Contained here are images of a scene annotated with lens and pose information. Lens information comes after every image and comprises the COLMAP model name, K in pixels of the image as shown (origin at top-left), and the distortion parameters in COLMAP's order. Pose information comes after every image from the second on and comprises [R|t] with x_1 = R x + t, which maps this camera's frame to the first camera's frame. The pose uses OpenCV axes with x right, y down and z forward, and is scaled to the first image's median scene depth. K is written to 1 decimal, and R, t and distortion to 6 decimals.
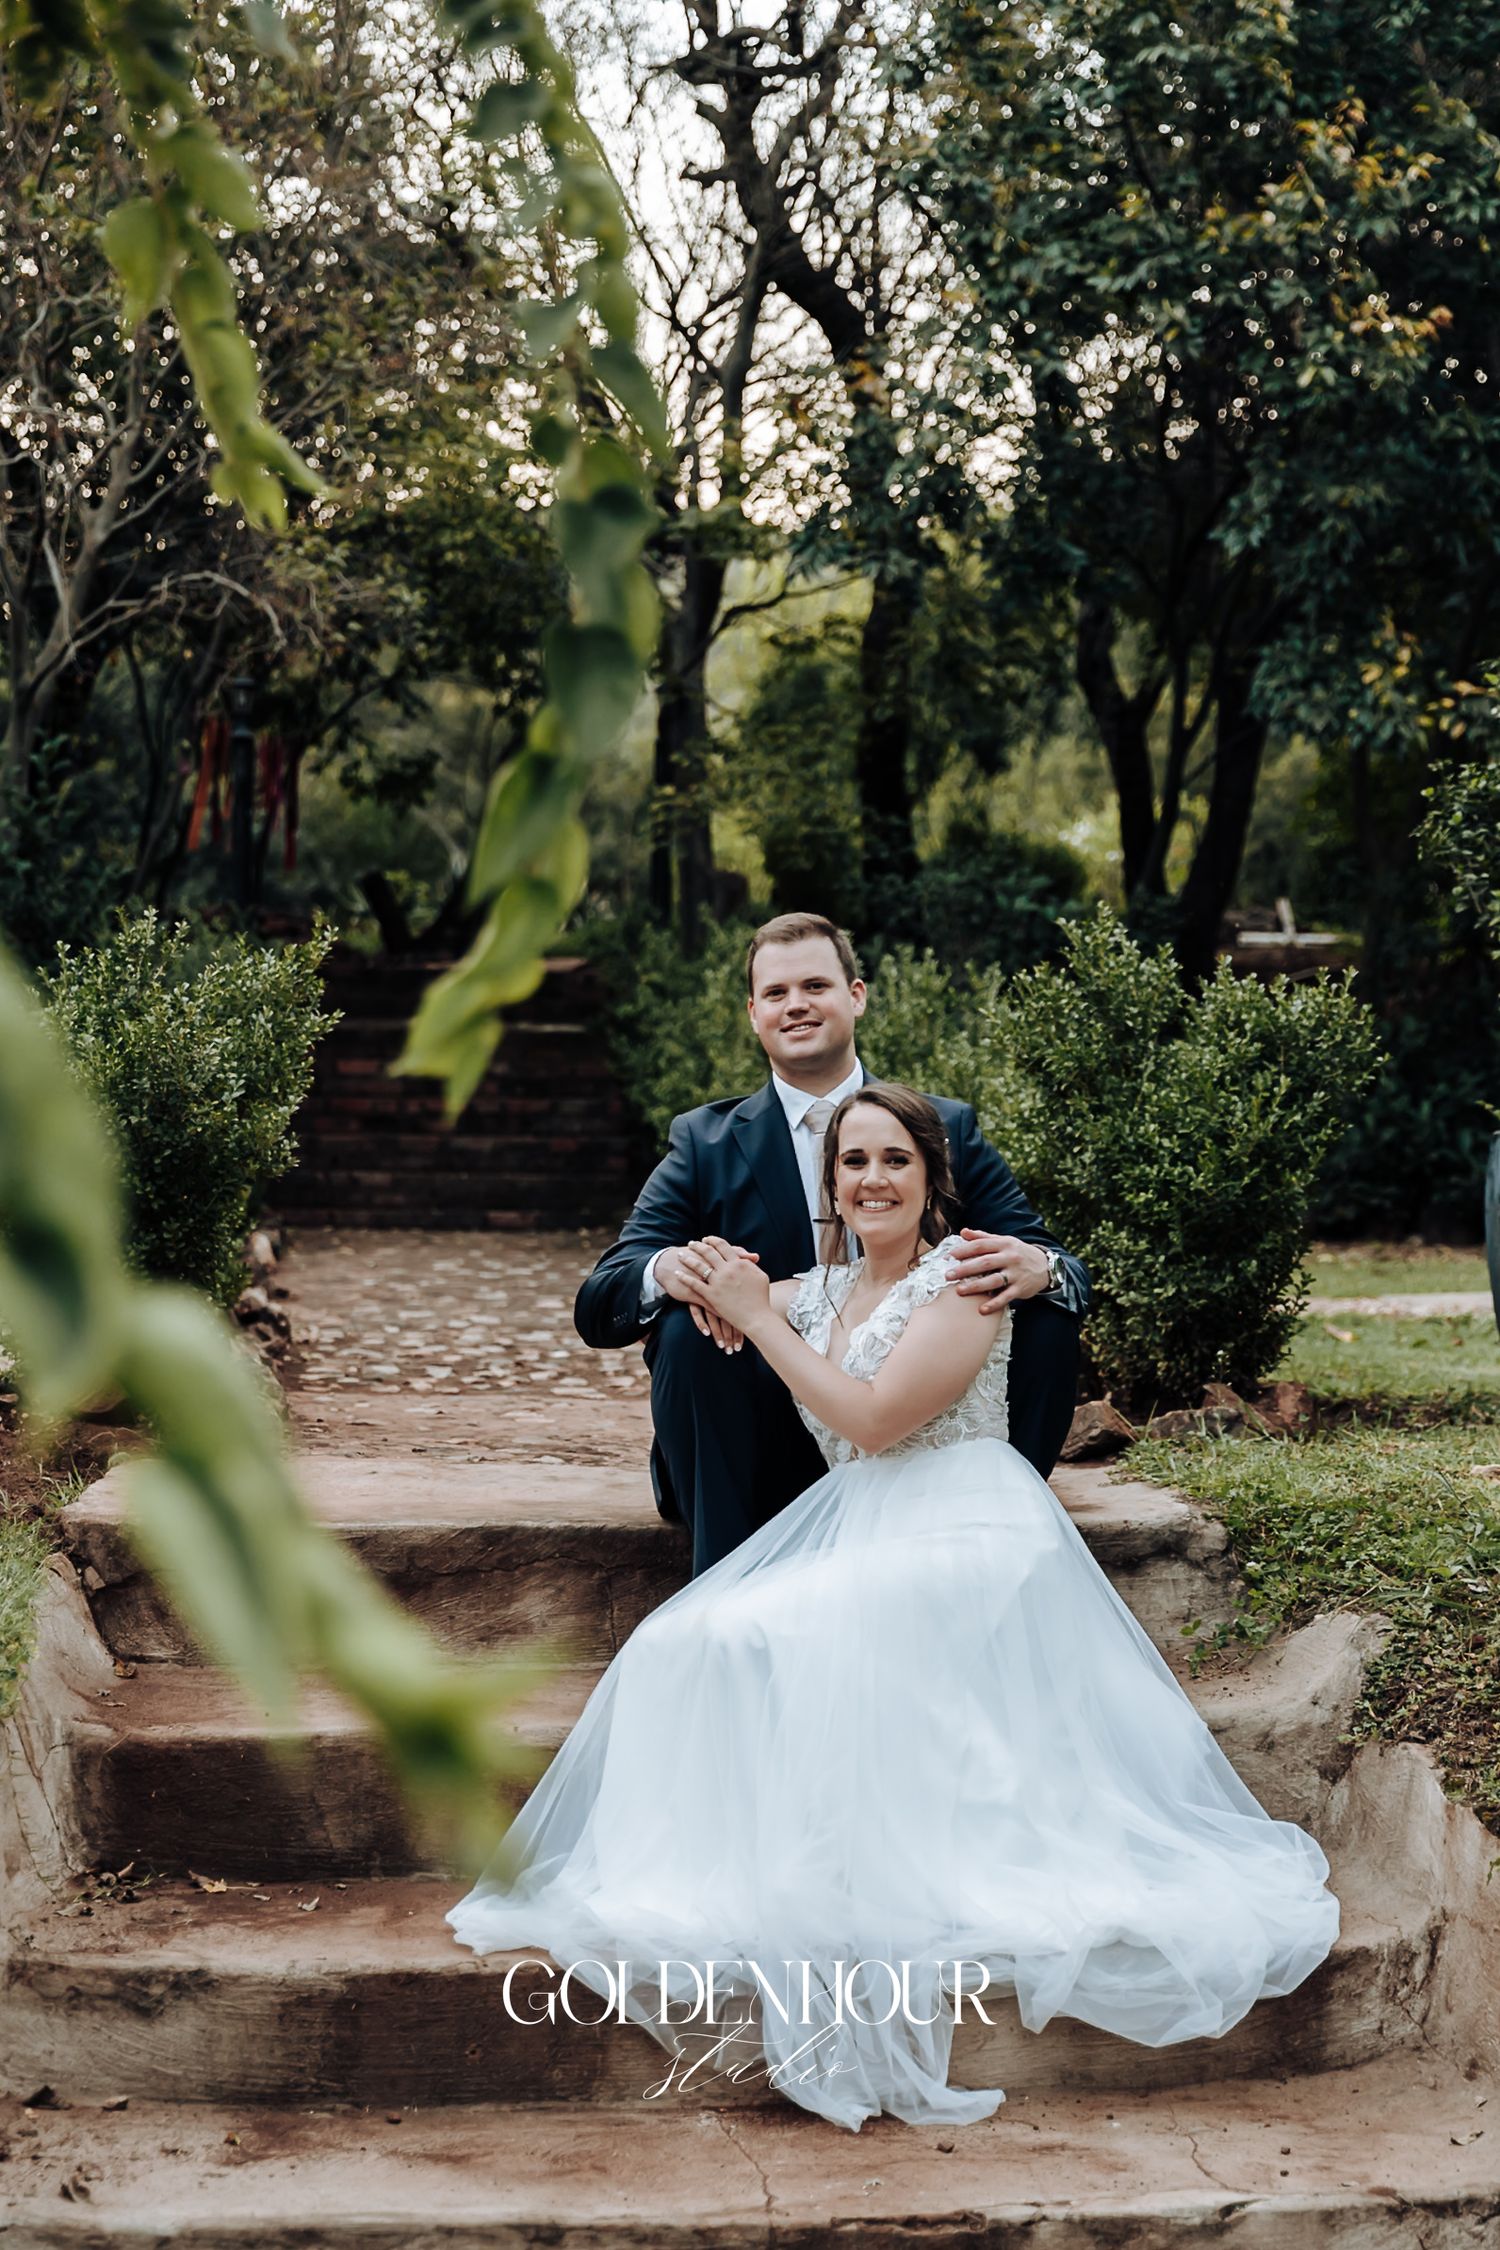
lens RADIAL K [[3194.7, 0, 733.9], [0, 3194.7, 1150.3], [0, 0, 1]] dist [-0.001883, 0.027711]
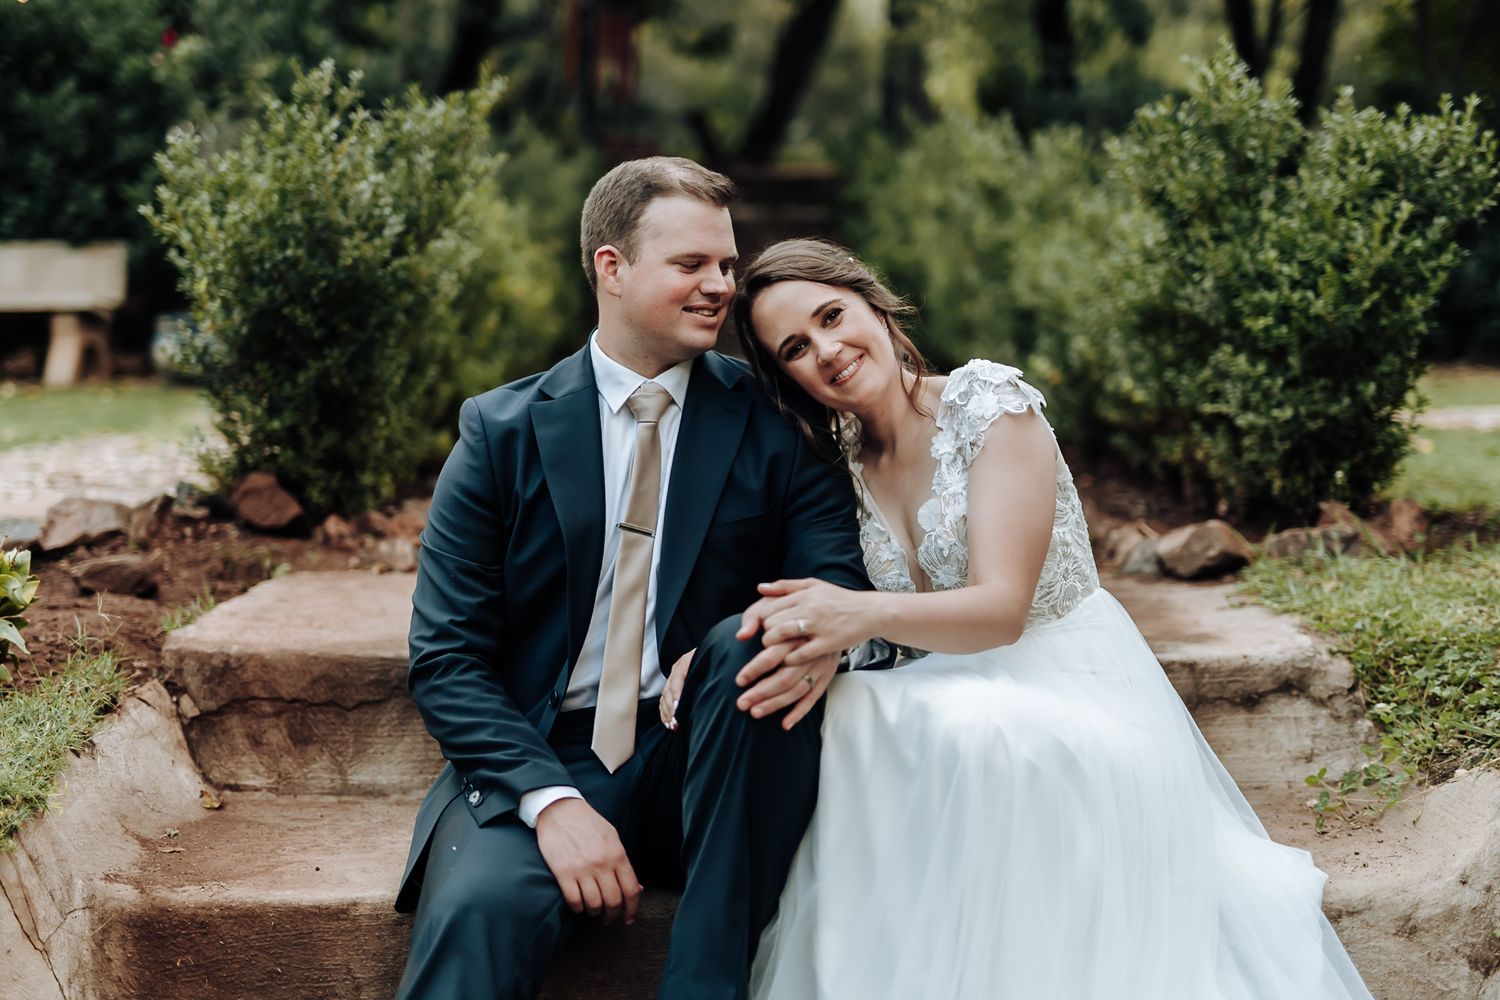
lens RADIAL K [[1999.0, 0, 748.5], [0, 1999.0, 460.9], [0, 0, 1]] dist [-0.001208, 0.007316]
pose [[0.993596, 0.001870, -0.112972, 0.036989], [0.006584, 0.997205, 0.074417, 0.010452], [0.112796, -0.074684, 0.990807, 0.345249]]
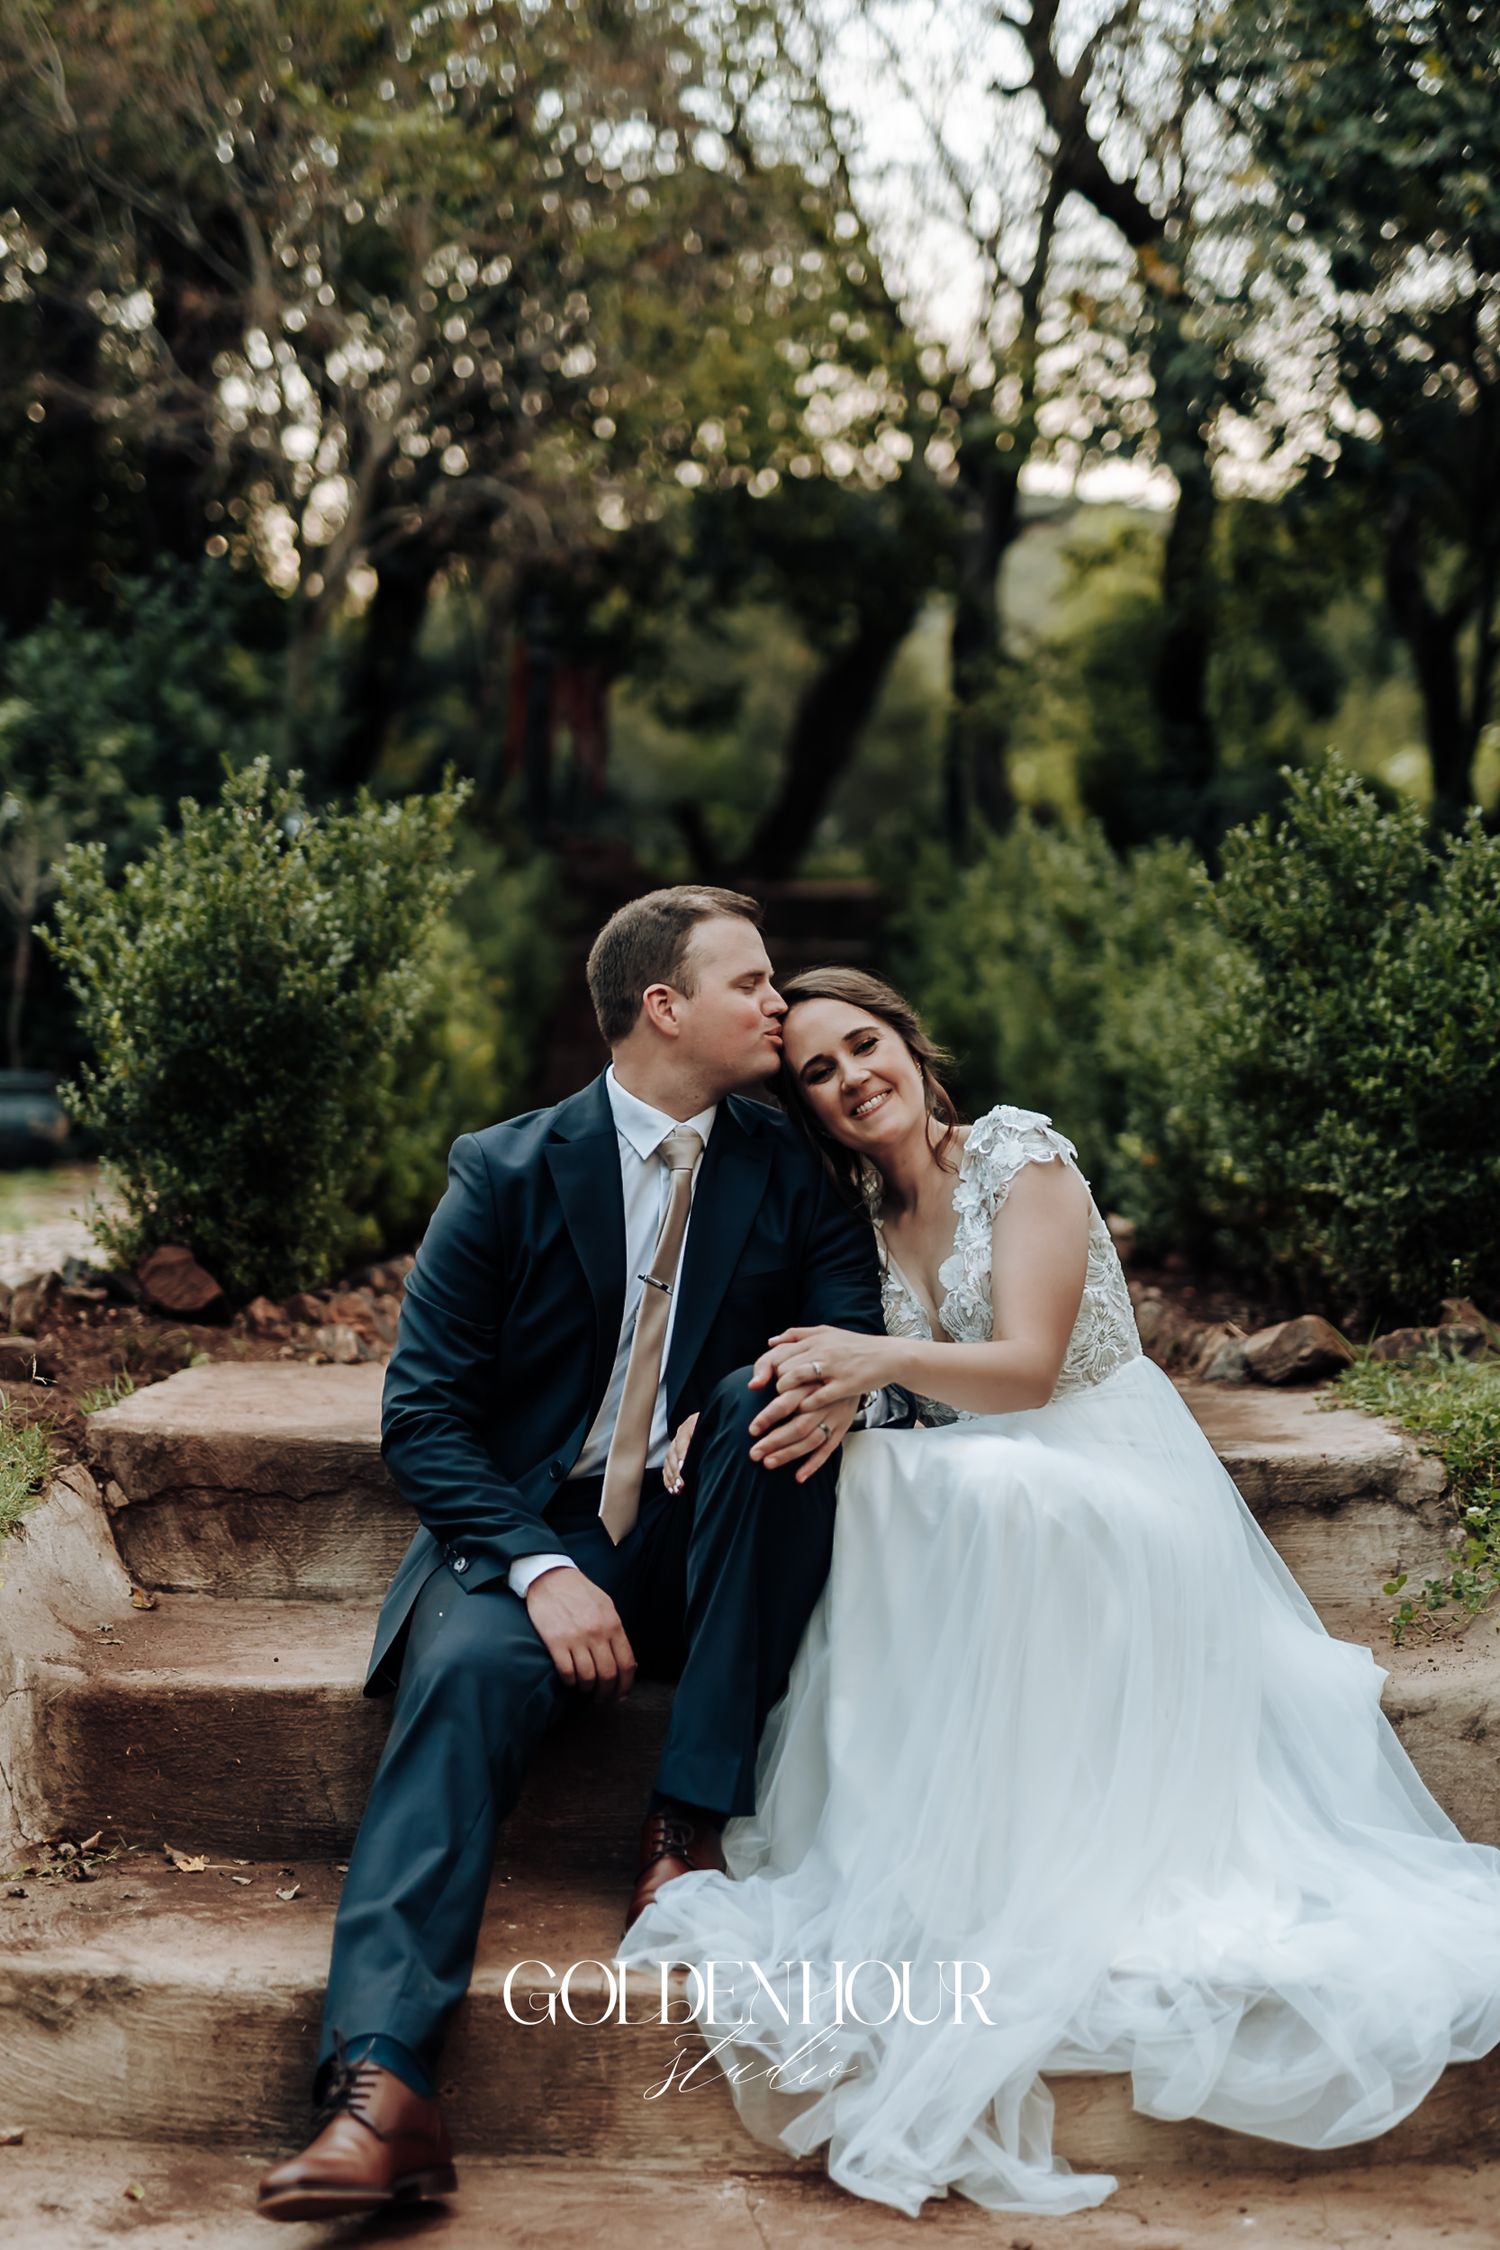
lens RADIAL K [[2998.5, 0, 750.0], [0, 2998.5, 1125.0], [0, 0, 1]] dist [-0.001208, 0.007316]
pose [[0.993478, 0.009306, -0.113644, 0.054085], [-0.008261, 0.999919, 0.009667, 0.020079], [0.113724, -0.008665, 0.993475, 0.175144]]
